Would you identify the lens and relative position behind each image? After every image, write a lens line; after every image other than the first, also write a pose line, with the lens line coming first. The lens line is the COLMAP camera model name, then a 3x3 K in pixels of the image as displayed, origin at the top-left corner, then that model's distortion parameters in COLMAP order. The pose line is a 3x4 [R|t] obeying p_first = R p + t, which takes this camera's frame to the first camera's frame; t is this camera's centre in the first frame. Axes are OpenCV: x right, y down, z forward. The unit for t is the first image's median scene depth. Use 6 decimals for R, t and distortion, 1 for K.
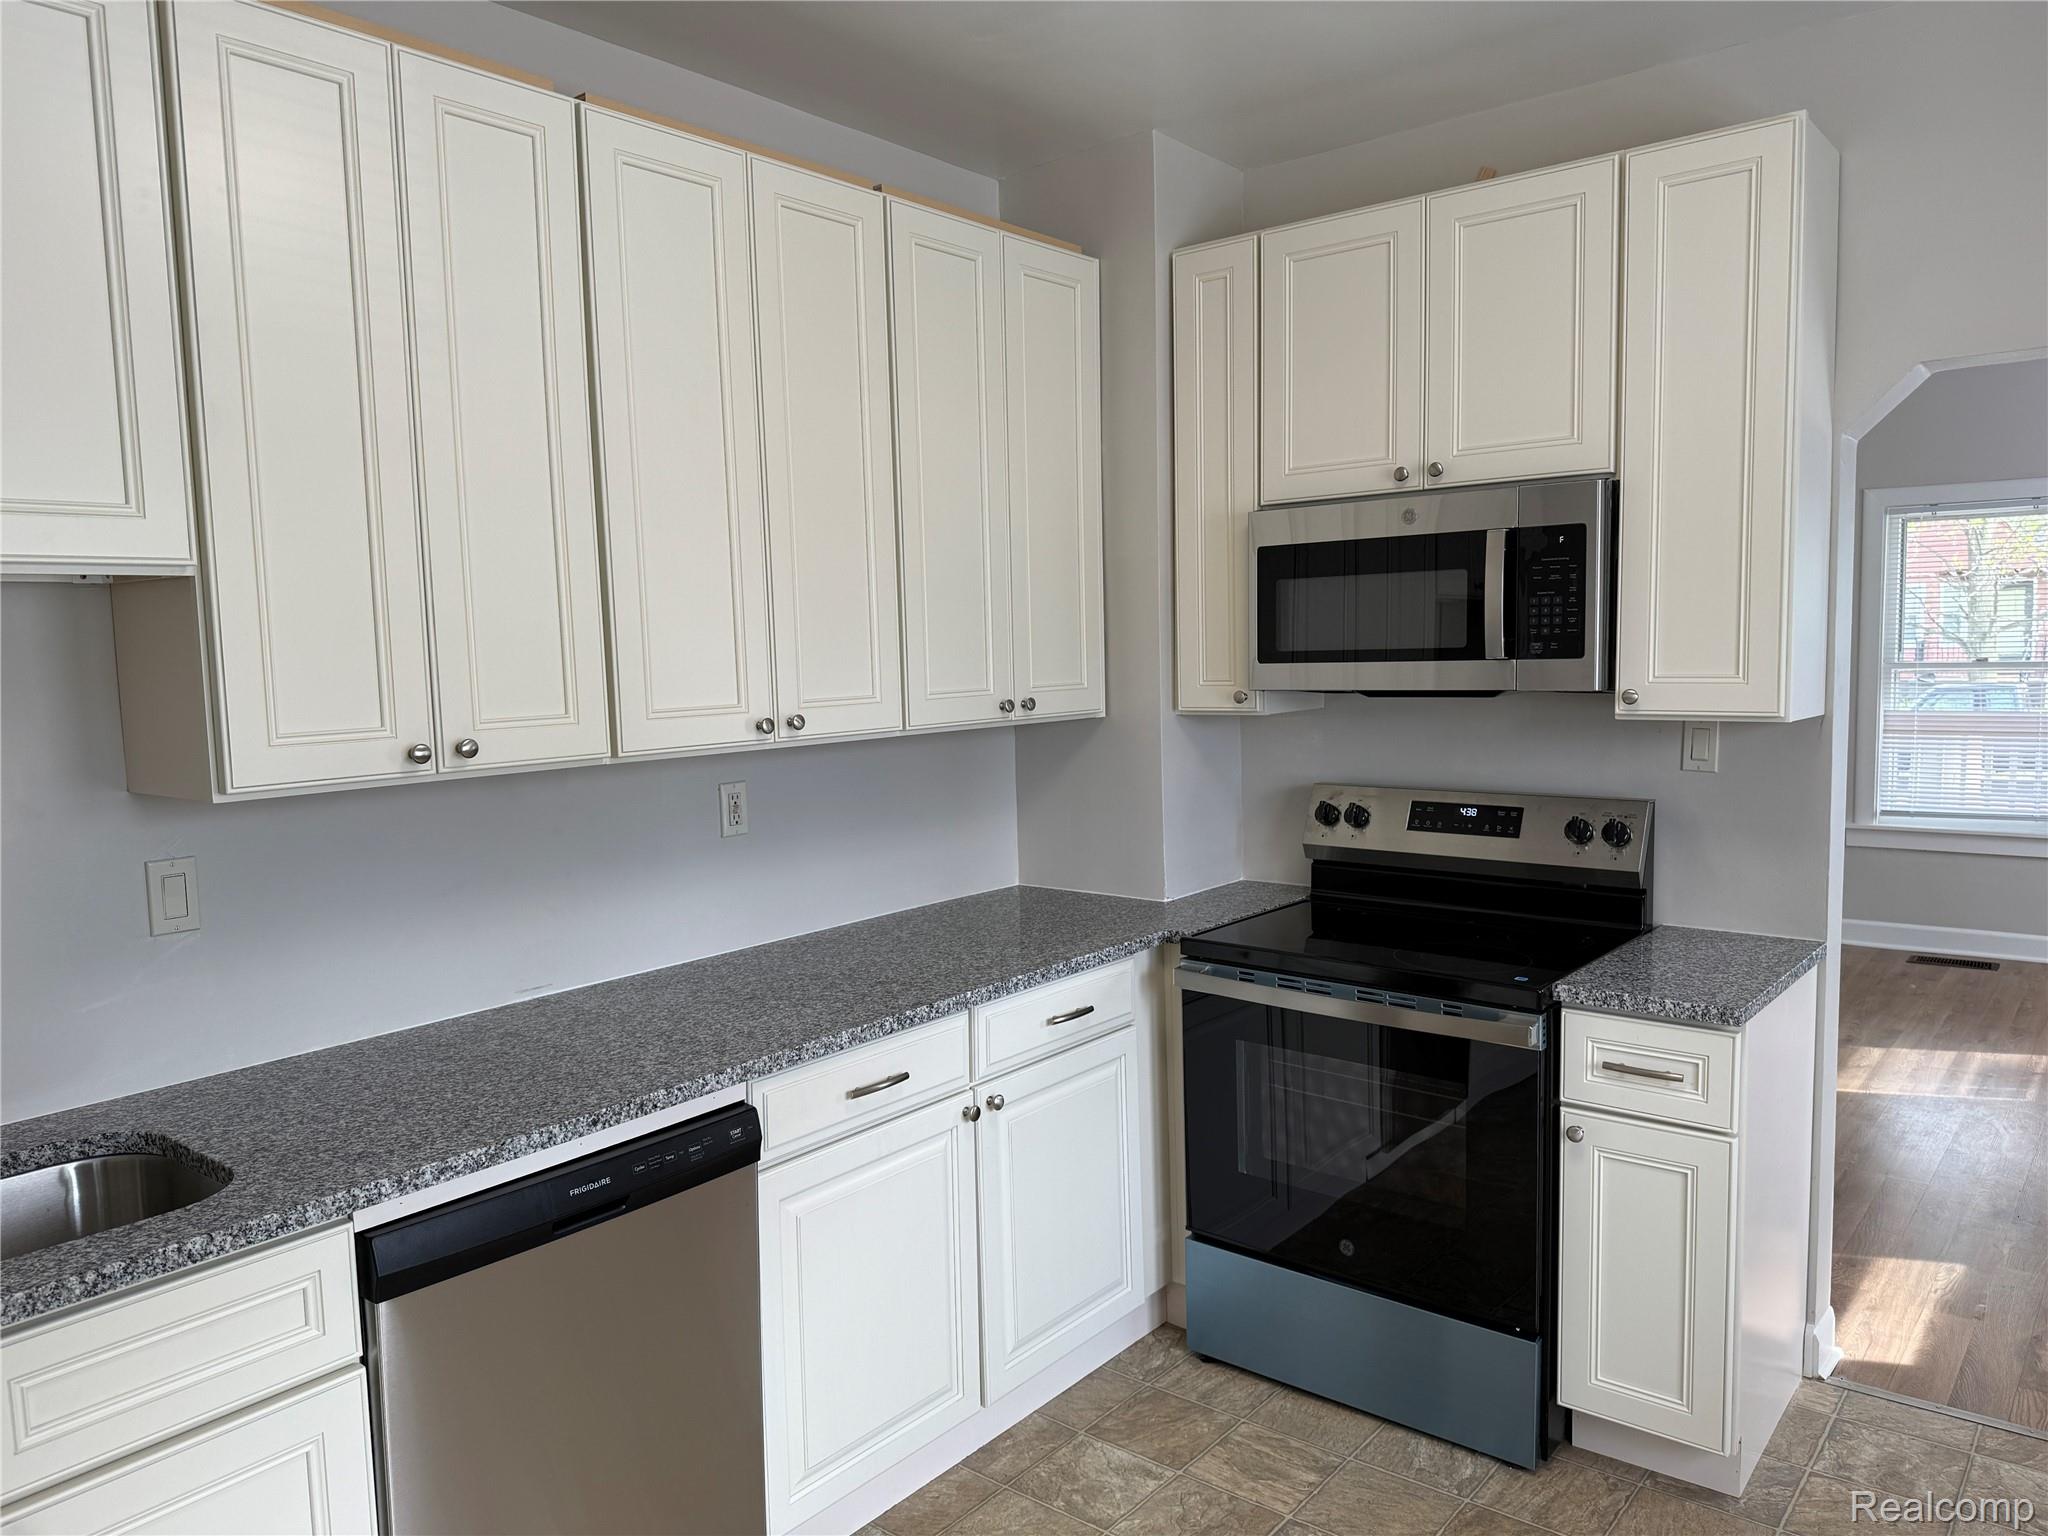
lens RADIAL K [[1410.0, 0, 1024.0], [0, 1410.0, 768.0], [0, 0, 1]] dist [-0.004454, -0.001564]
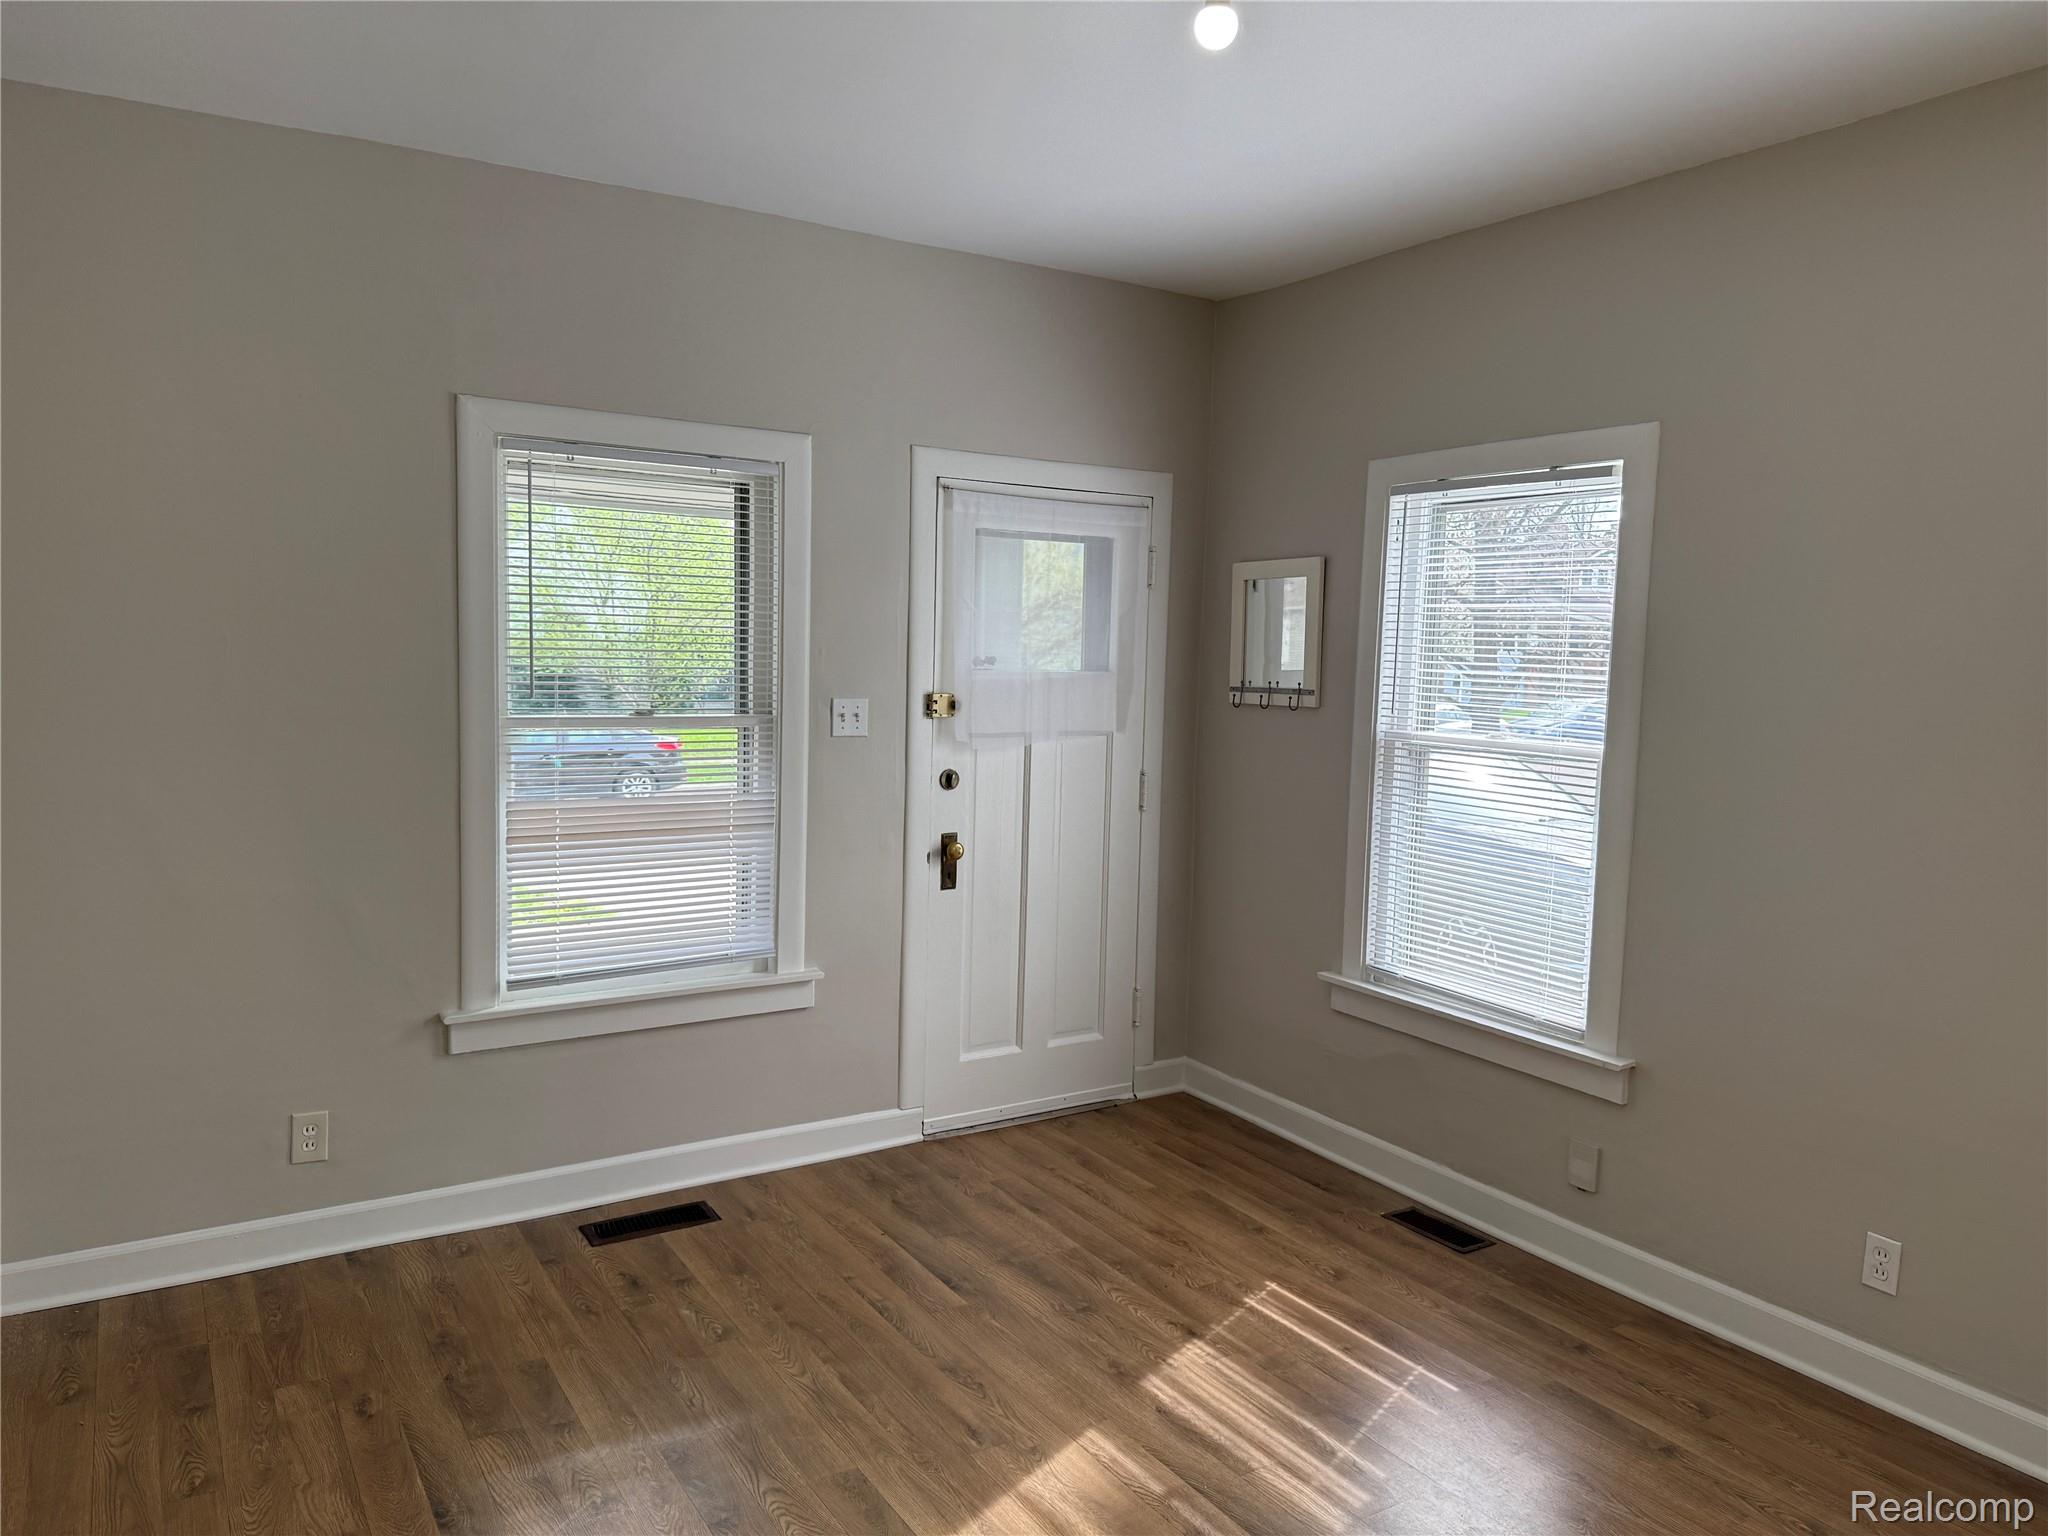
lens RADIAL K [[1410.0, 0, 1024.0], [0, 1410.0, 768.0], [0, 0, 1]] dist [-0.004454, -0.001564]
pose [[0.293673, -0.053569, 0.954404, 0.141652], [0.049821, 0.997929, 0.040682, -0.066874], [-0.954607, 0.035602, 0.295734, 0.639379]]
